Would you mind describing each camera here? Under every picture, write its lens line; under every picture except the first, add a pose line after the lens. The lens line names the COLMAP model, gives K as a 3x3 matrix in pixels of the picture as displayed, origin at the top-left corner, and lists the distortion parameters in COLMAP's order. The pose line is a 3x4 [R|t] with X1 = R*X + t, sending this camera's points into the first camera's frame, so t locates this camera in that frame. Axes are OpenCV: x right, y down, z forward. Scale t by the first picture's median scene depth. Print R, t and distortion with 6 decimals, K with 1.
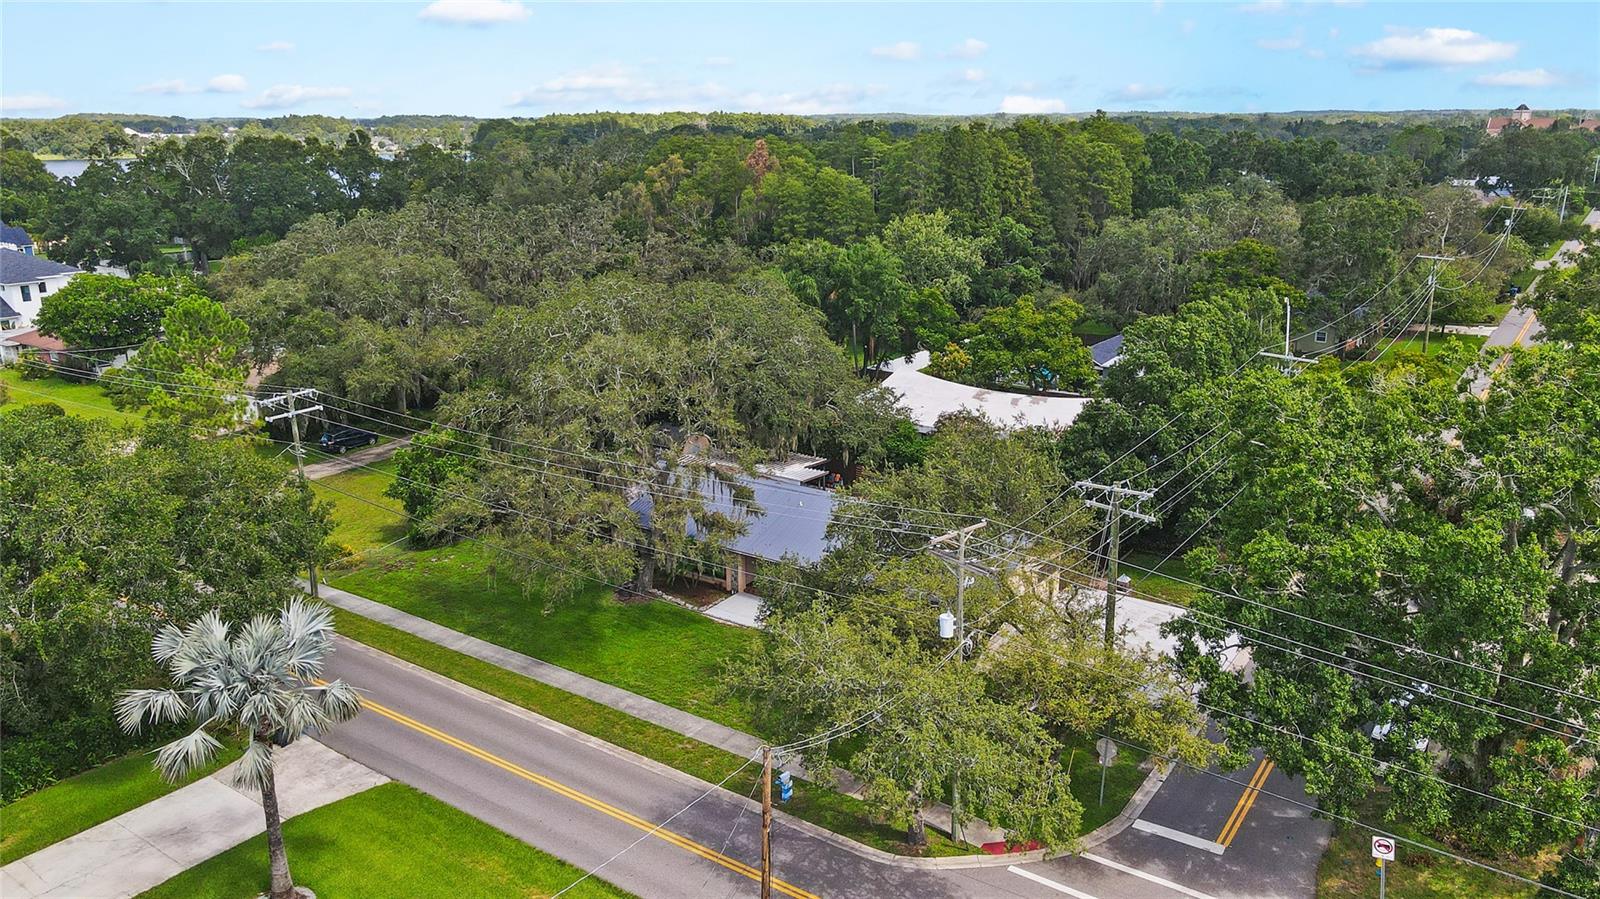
lens RADIAL K [[1152.5, 0, 800.0], [0, 1152.5, 449.5], [0, 0, 1]] dist [-0.001568, 0.000824]
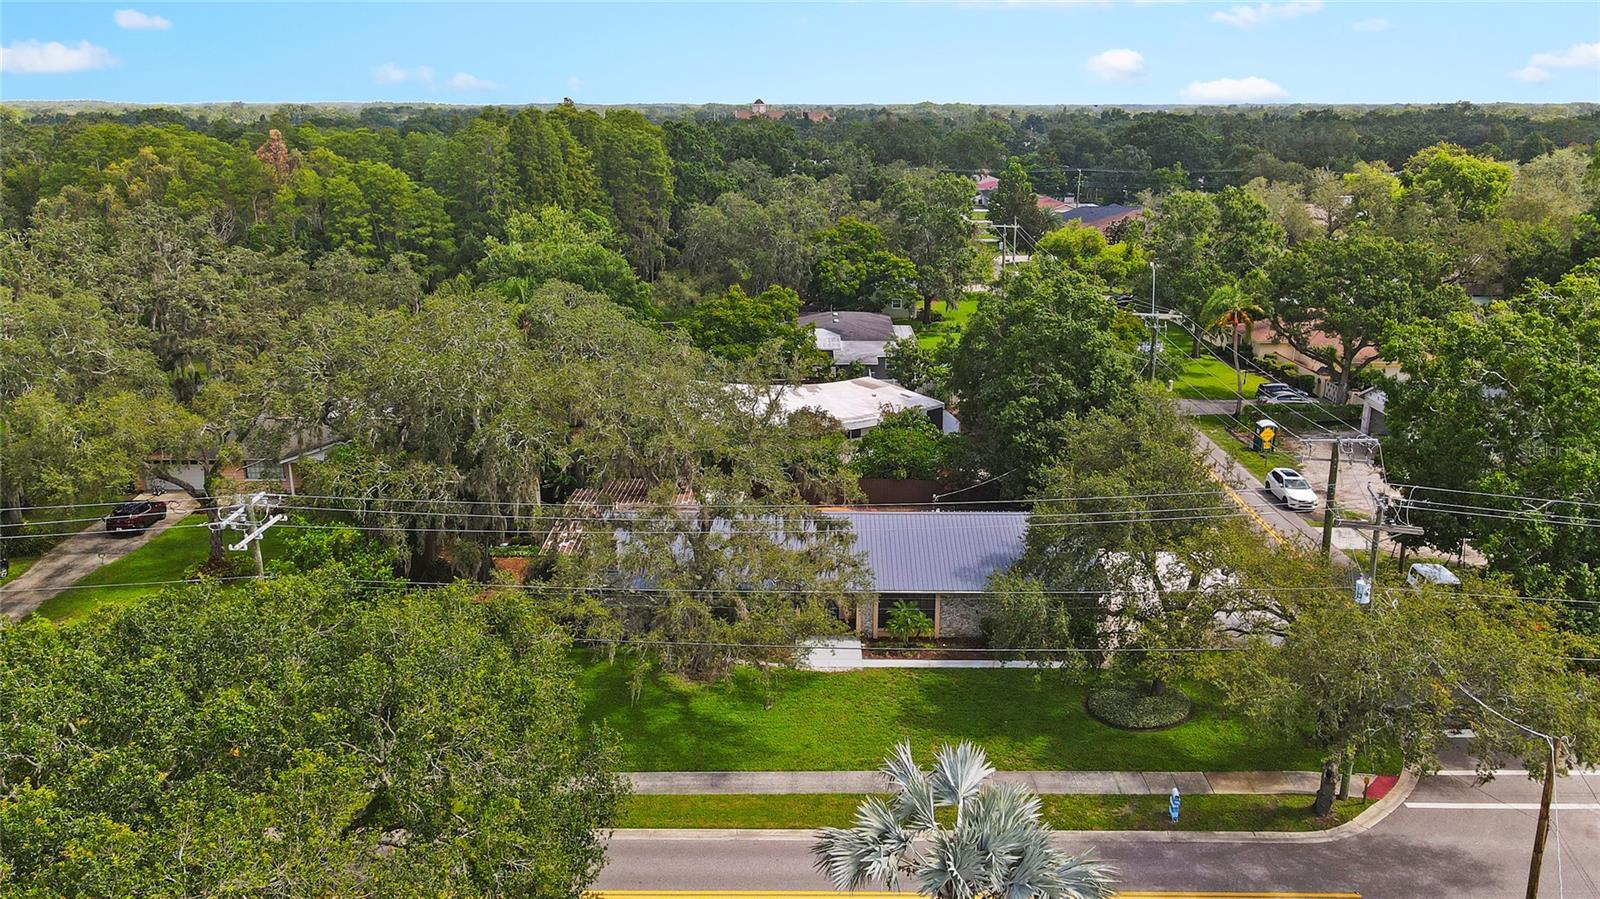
lens RADIAL K [[1195.9, 0, 800.0], [0, 1195.9, 449.5], [0, 0, 1]] dist [-0.007321, -0.000834]
pose [[0.832527, -0.151559, 0.532850, -0.732793], [0.154216, 0.987233, 0.039852, -0.073727], [-0.532087, 0.048996, 0.845271, 0.337924]]
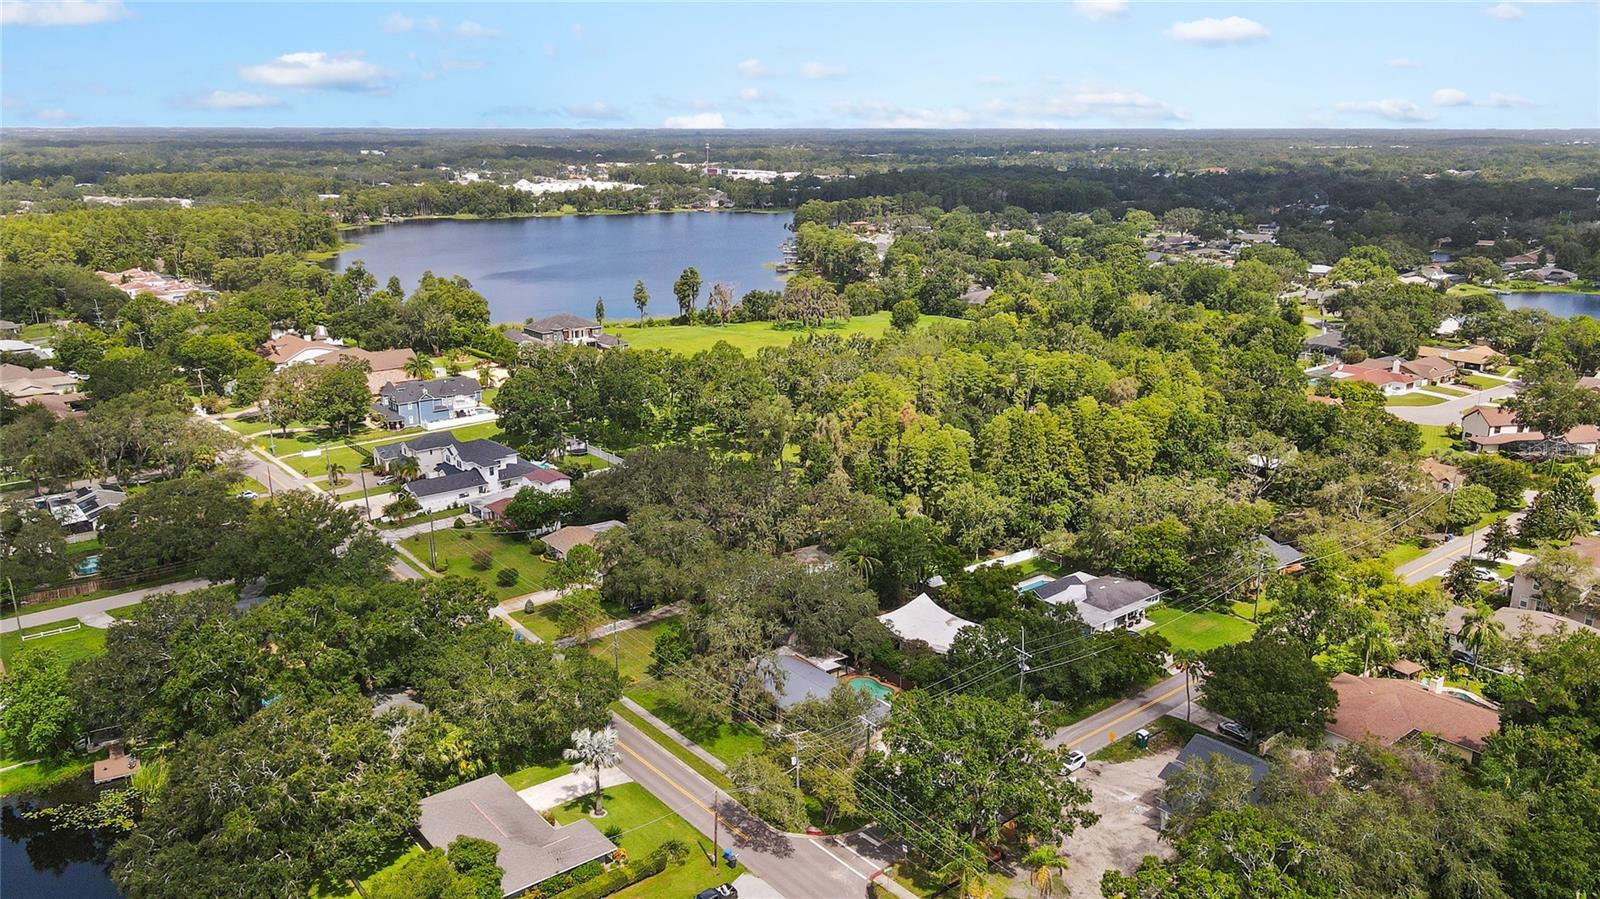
lens RADIAL K [[1195.9, 0, 800.0], [0, 1195.9, 449.5], [0, 0, 1]] dist [-0.007321, -0.000834]
pose [[0.960178, 0.076599, -0.268685, 0.889839], [-0.078016, 0.996937, 0.005416, -0.669433], [0.268277, 0.015762, 0.963213, -2.032618]]
